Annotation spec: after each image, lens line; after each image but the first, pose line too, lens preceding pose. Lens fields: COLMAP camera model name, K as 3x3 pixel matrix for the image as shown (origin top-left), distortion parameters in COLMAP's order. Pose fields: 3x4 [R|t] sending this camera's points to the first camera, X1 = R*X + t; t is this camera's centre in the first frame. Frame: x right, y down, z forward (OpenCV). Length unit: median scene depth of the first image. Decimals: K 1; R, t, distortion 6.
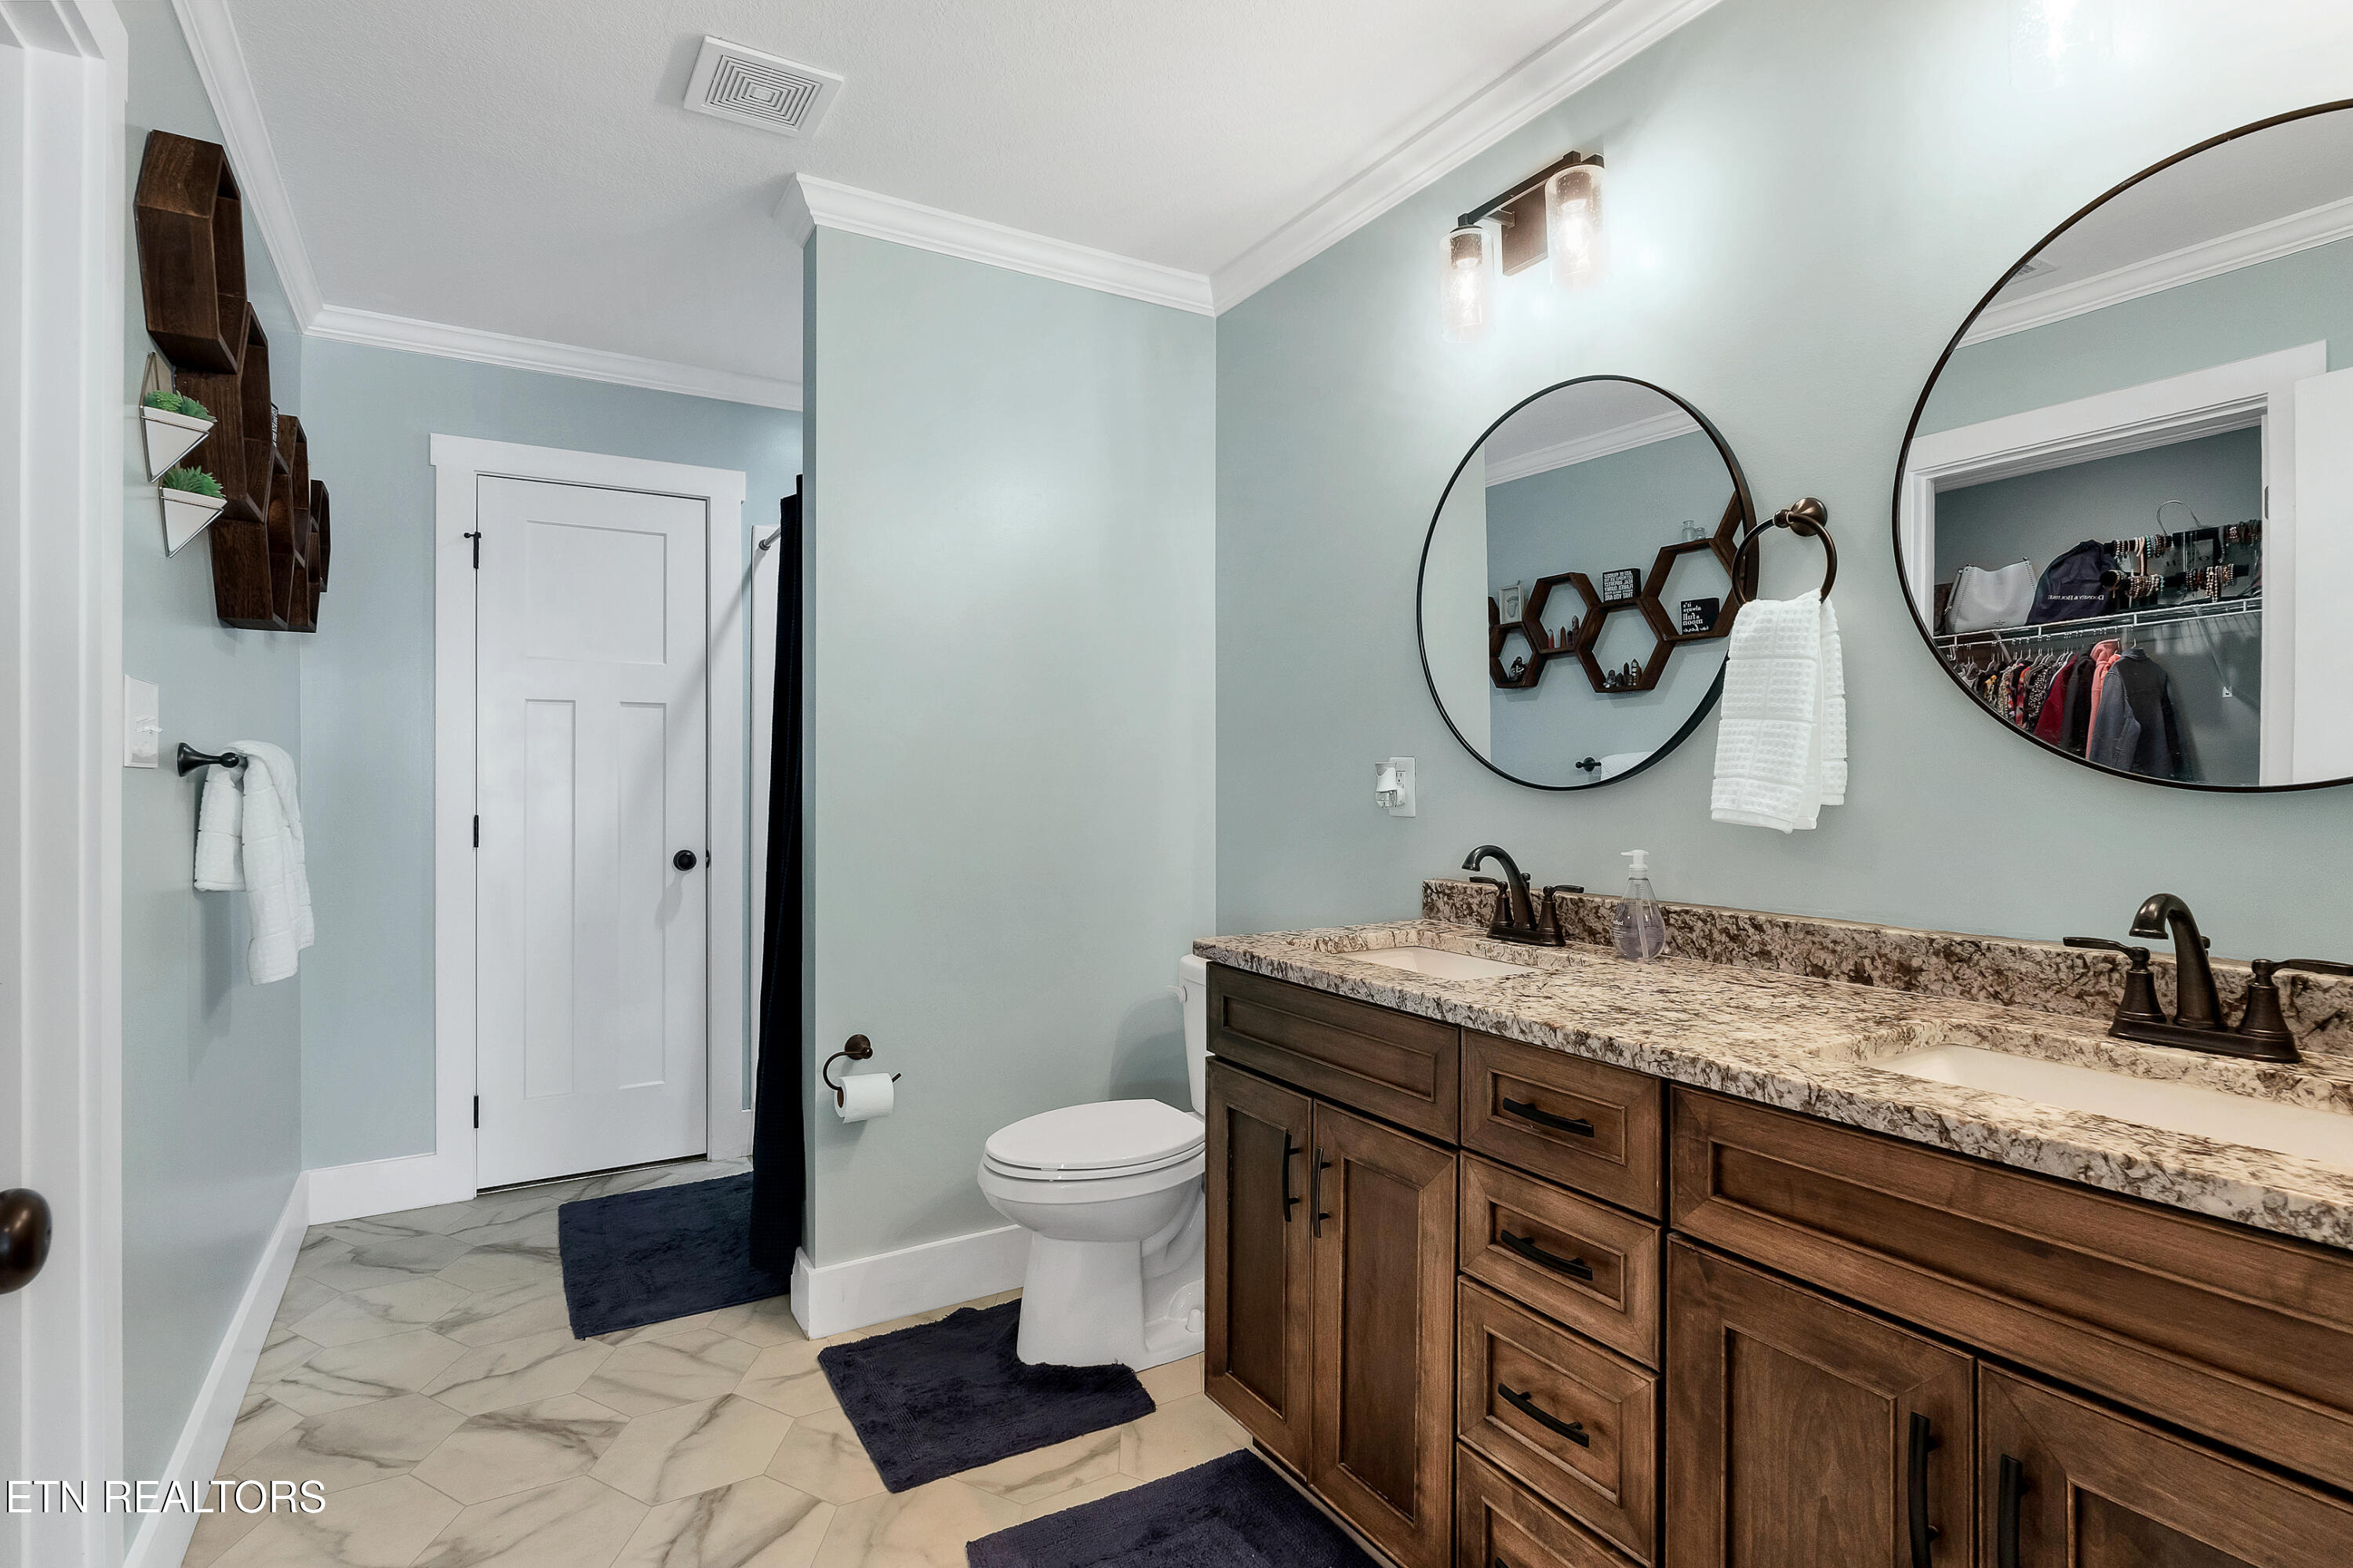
lens RADIAL K [[1188.9, 0, 1227.6], [0, 1188.9, 777.8], [0, 0, 1]] dist [-0.003480, -0.000529]
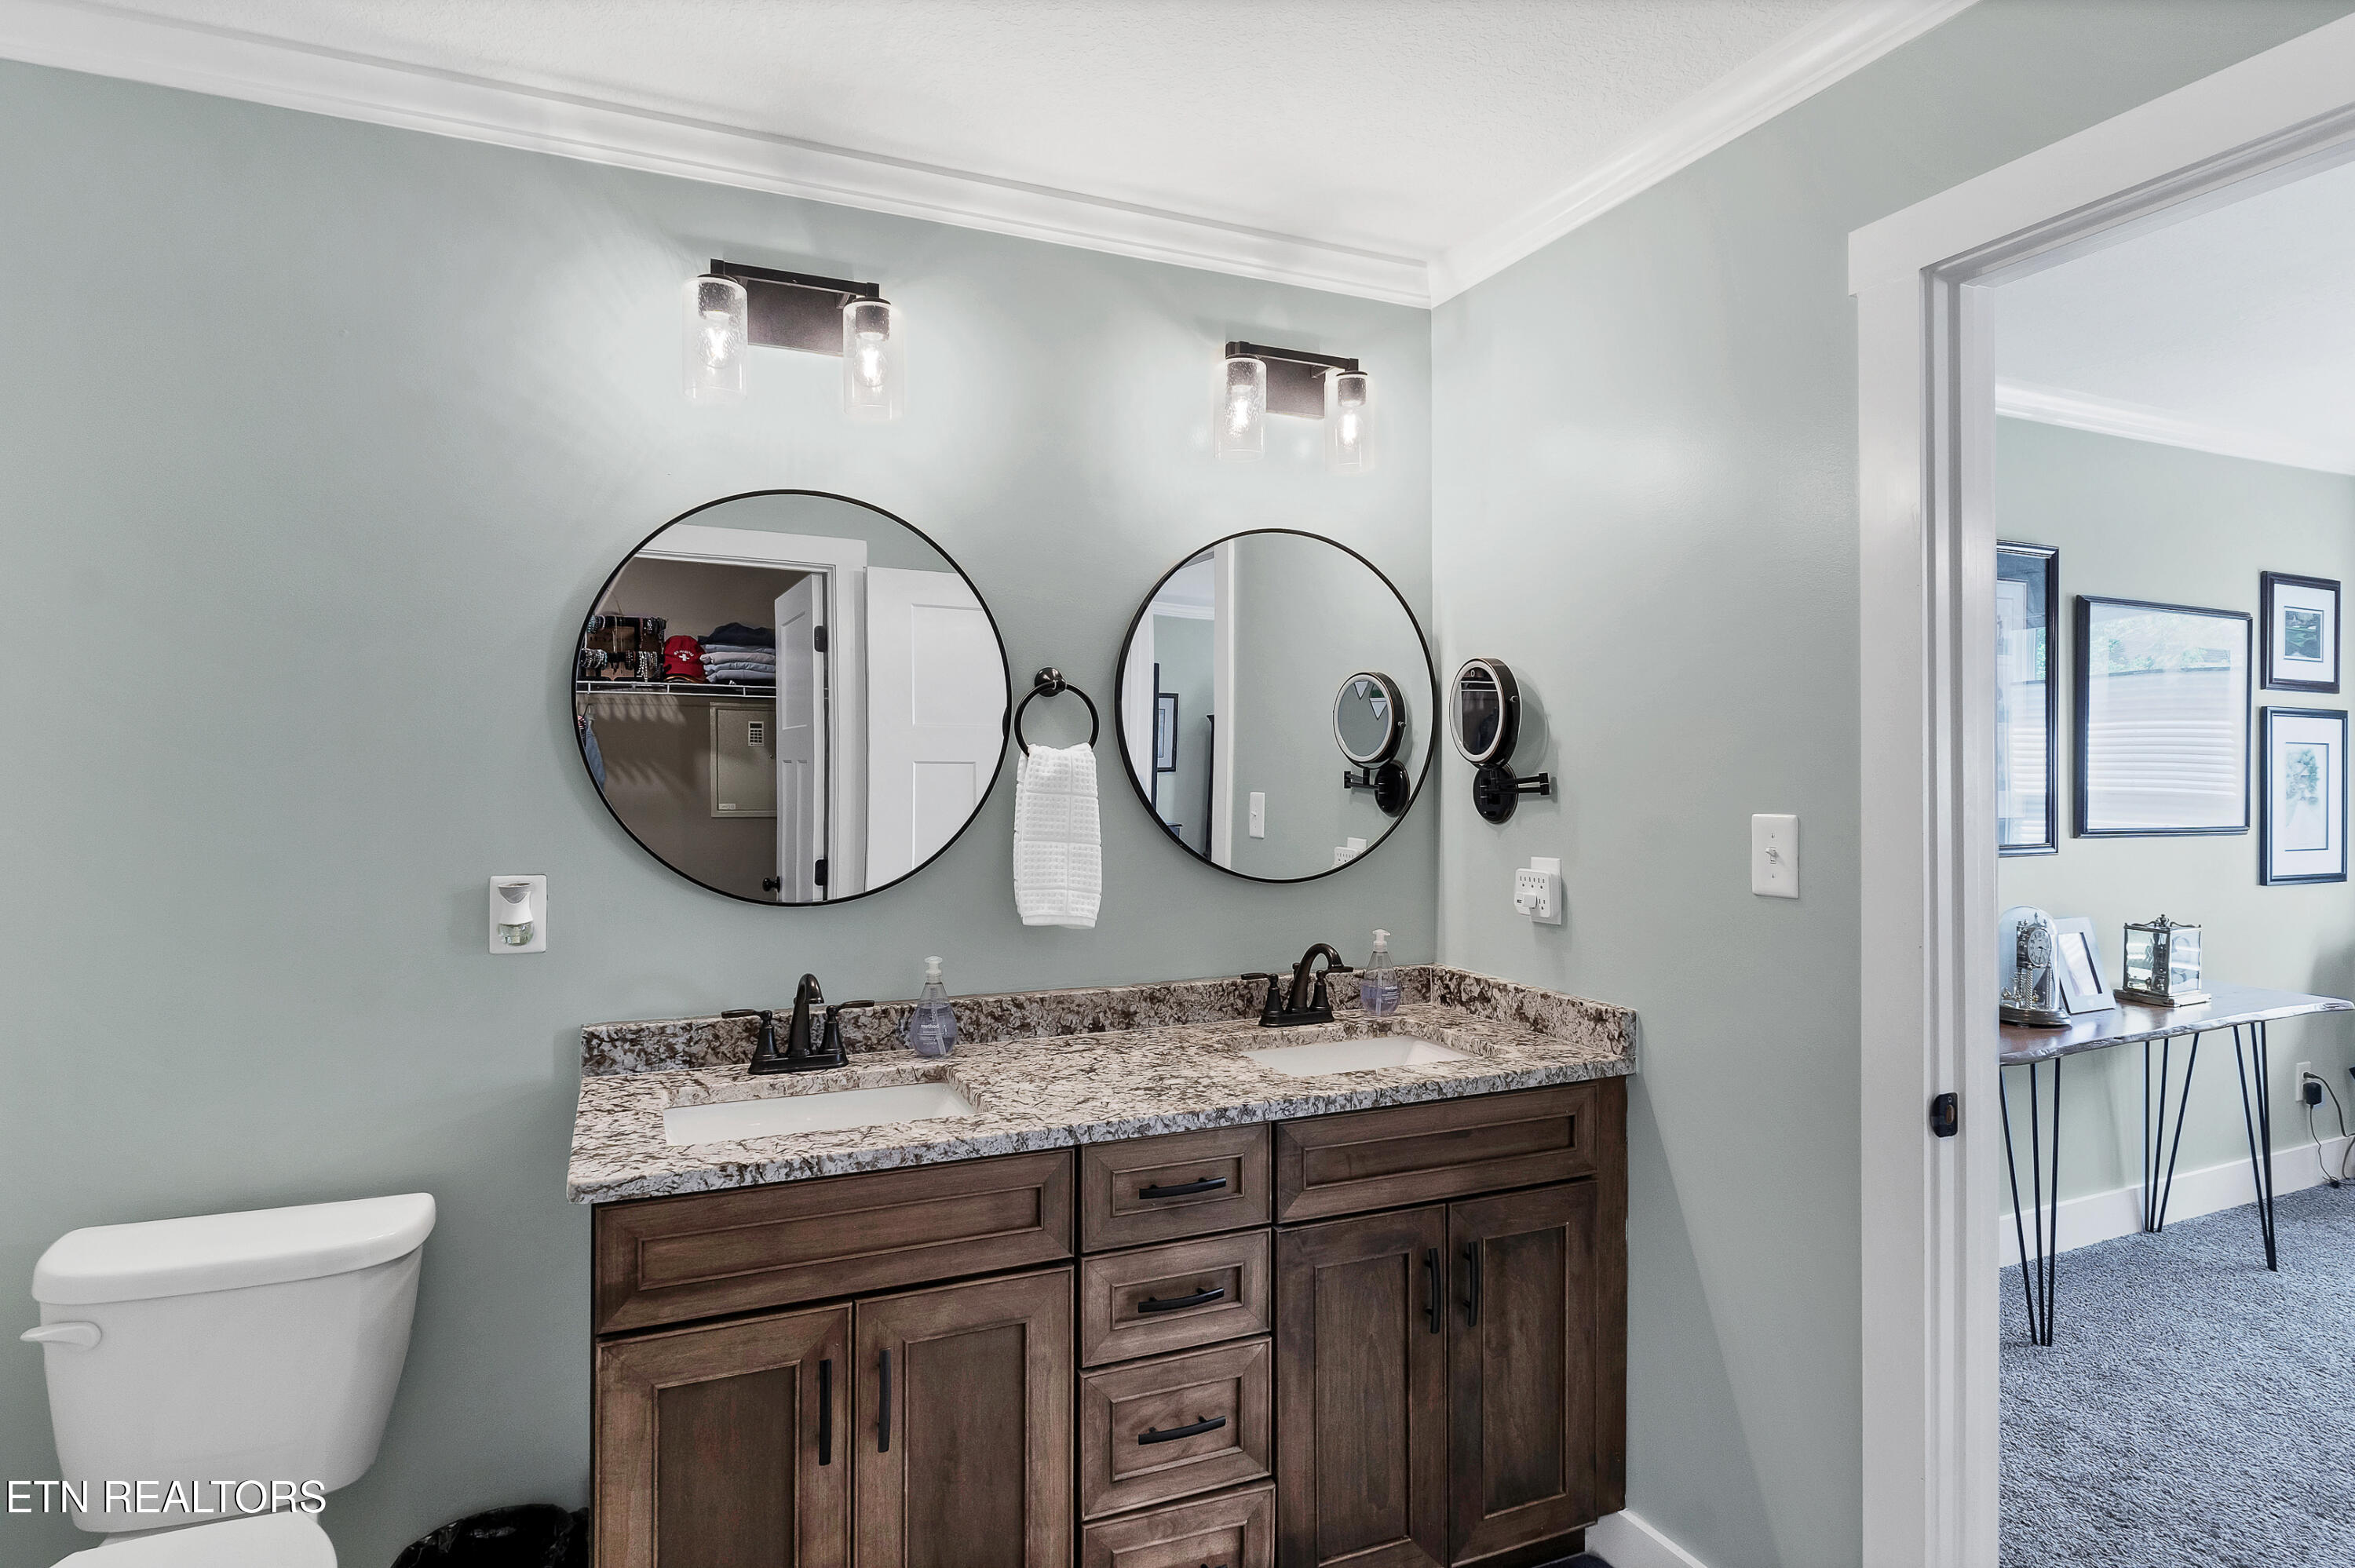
lens RADIAL K [[1189.7, 0, 1181.5], [0, 1189.7, 777.6], [0, 0, 1]] dist [-0.003480, -0.000529]
pose [[0.147239, 0.002531, 0.989098, -0.851813], [-0.001892, 0.999996, -0.002277, -0.123601], [-0.989099, -0.001536, 0.147243, 0.729952]]
